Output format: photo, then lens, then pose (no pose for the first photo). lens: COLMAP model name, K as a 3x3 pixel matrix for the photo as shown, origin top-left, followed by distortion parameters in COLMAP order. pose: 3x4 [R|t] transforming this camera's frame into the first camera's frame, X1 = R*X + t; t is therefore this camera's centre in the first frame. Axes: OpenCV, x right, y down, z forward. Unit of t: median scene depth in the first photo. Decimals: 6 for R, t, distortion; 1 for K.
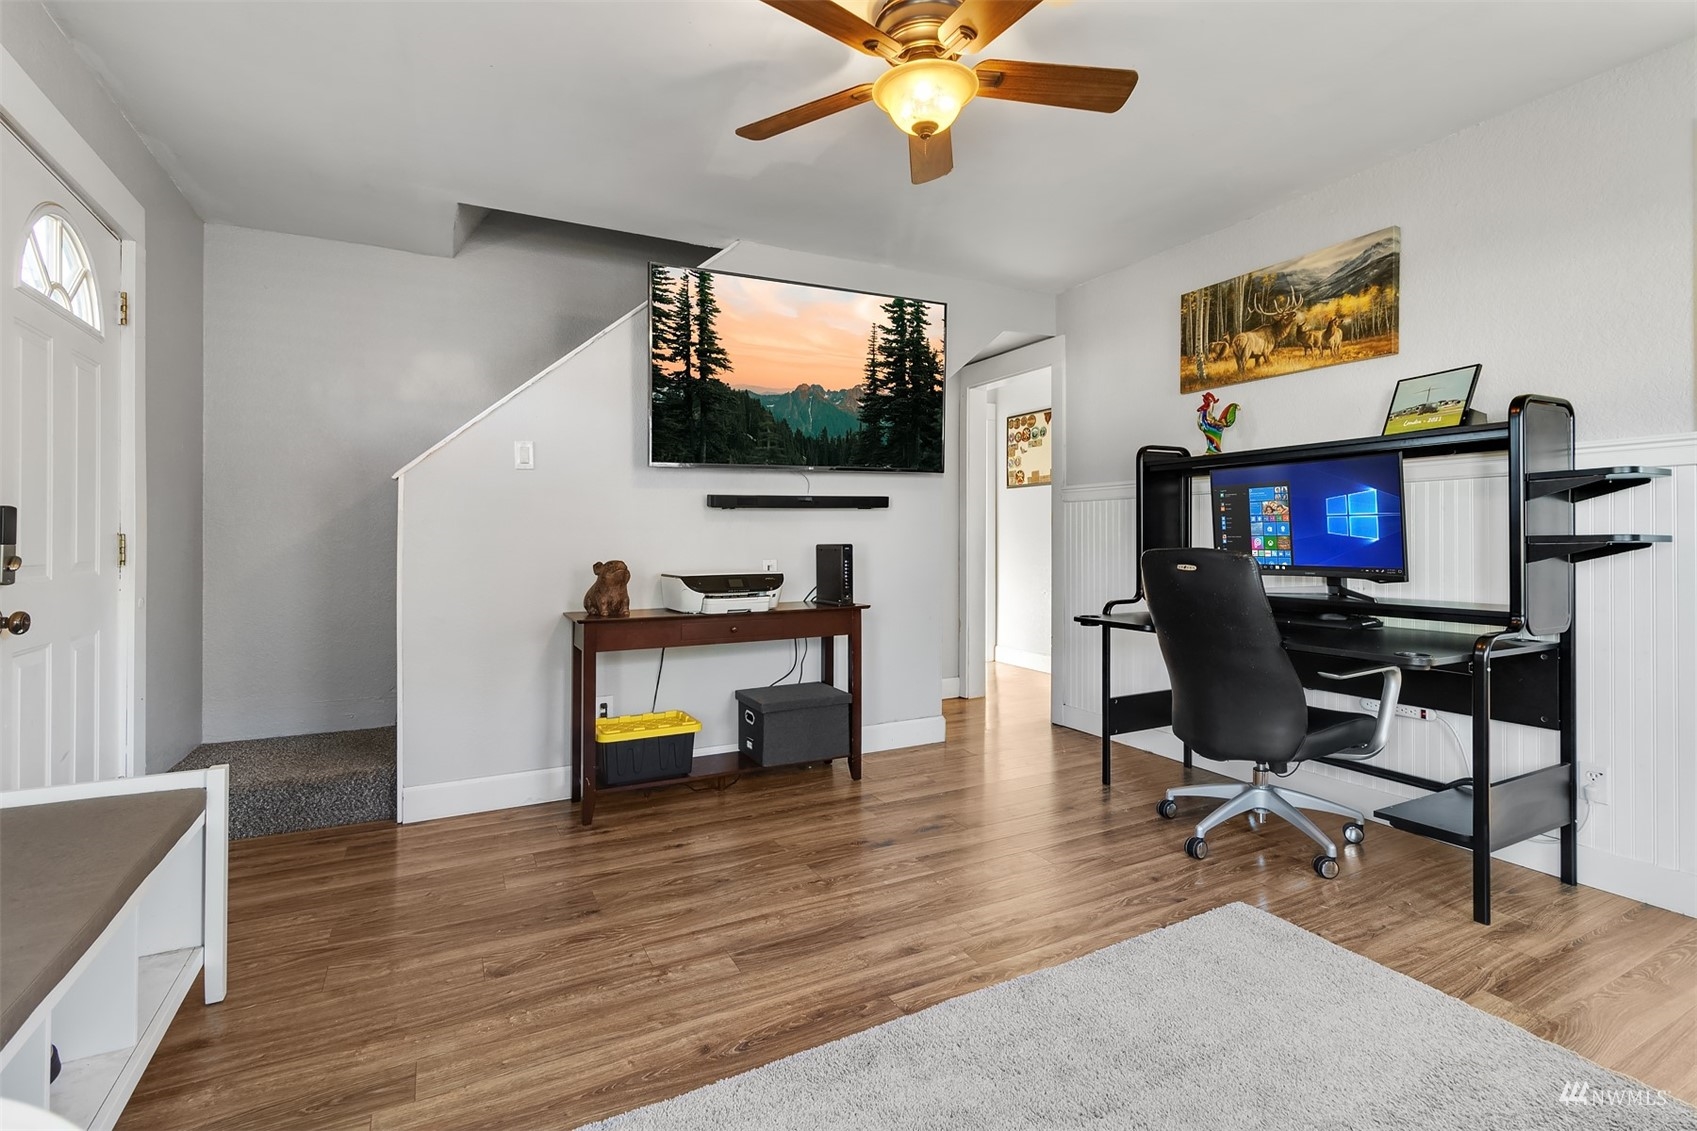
lens RADIAL K [[794.5, 0, 845.5], [0, 794.5, 551.4], [0, 0, 1]] dist [0.004284, -0.000607]
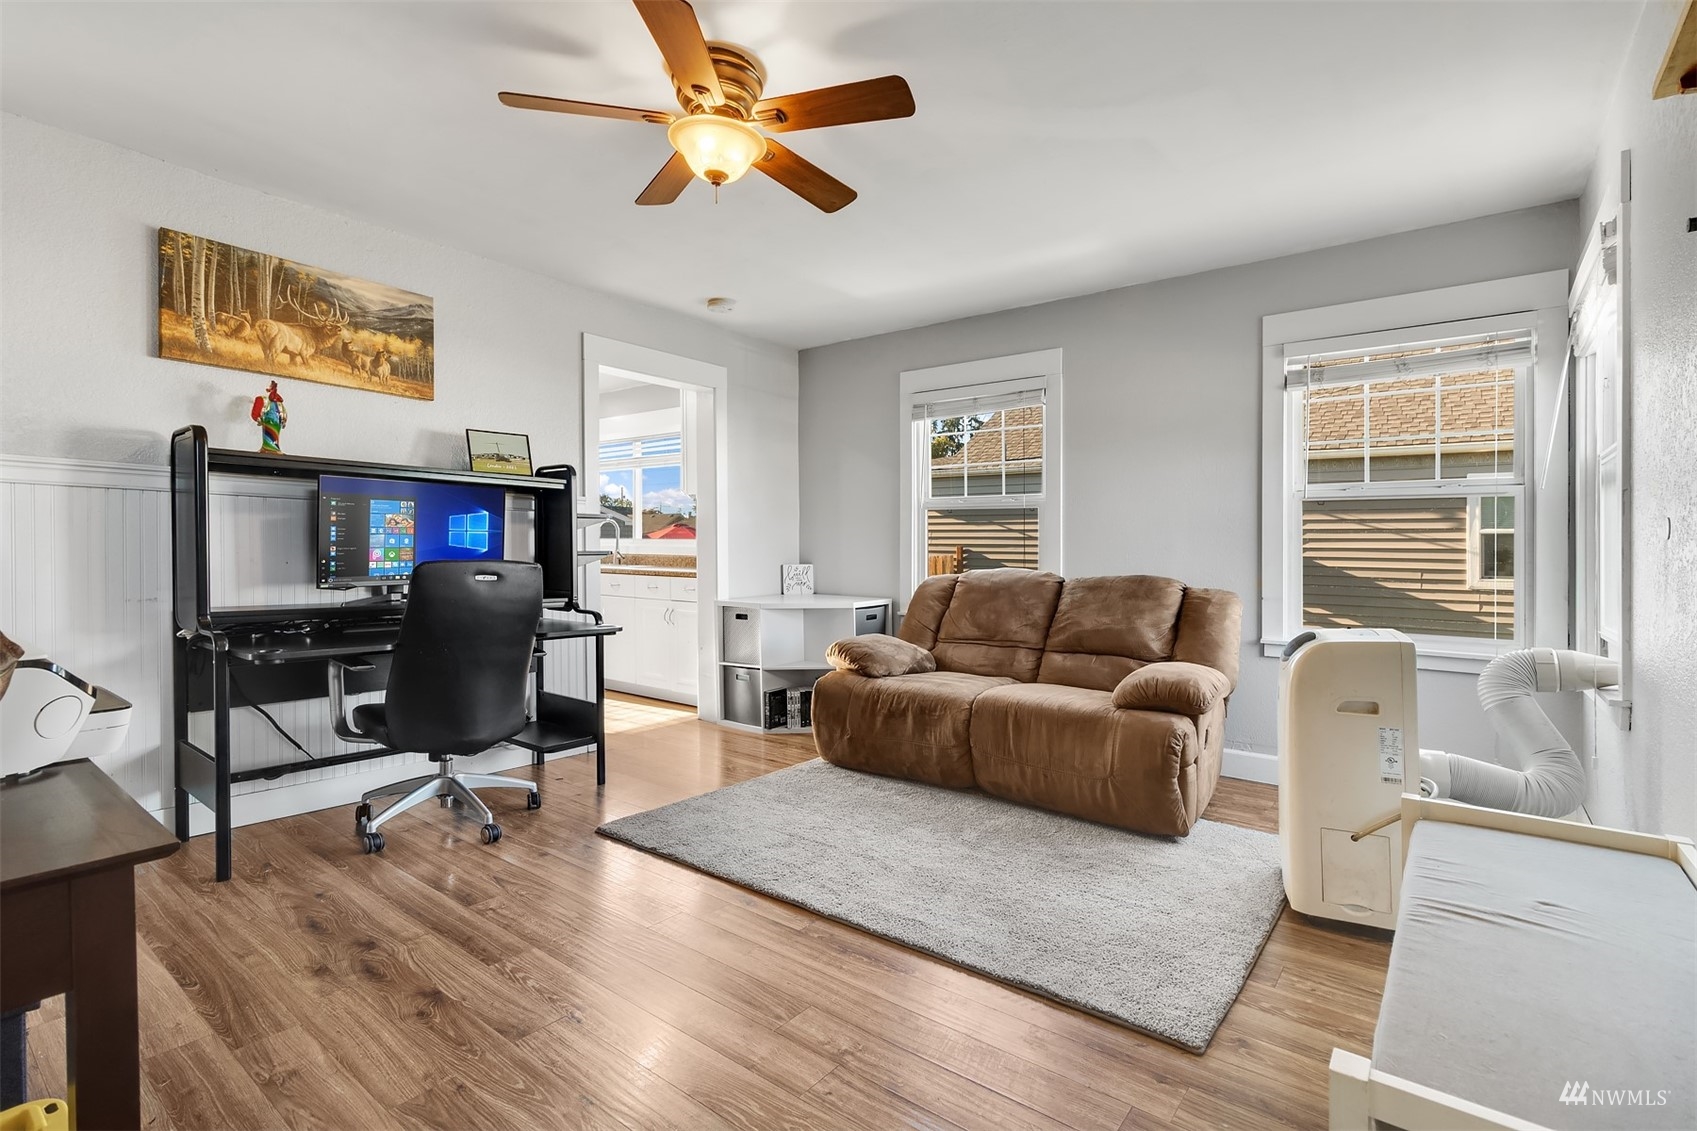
lens RADIAL K [[794.5, 0, 843.8], [0, 794.5, 555.1], [0, 0, 1]] dist [0.004284, -0.000607]
pose [[-0.415816, -0.003523, 0.909442, -0.653325], [0.004753, 0.999970, 0.006047, -0.012690], [-0.909436, 0.006838, -0.415787, 0.872609]]
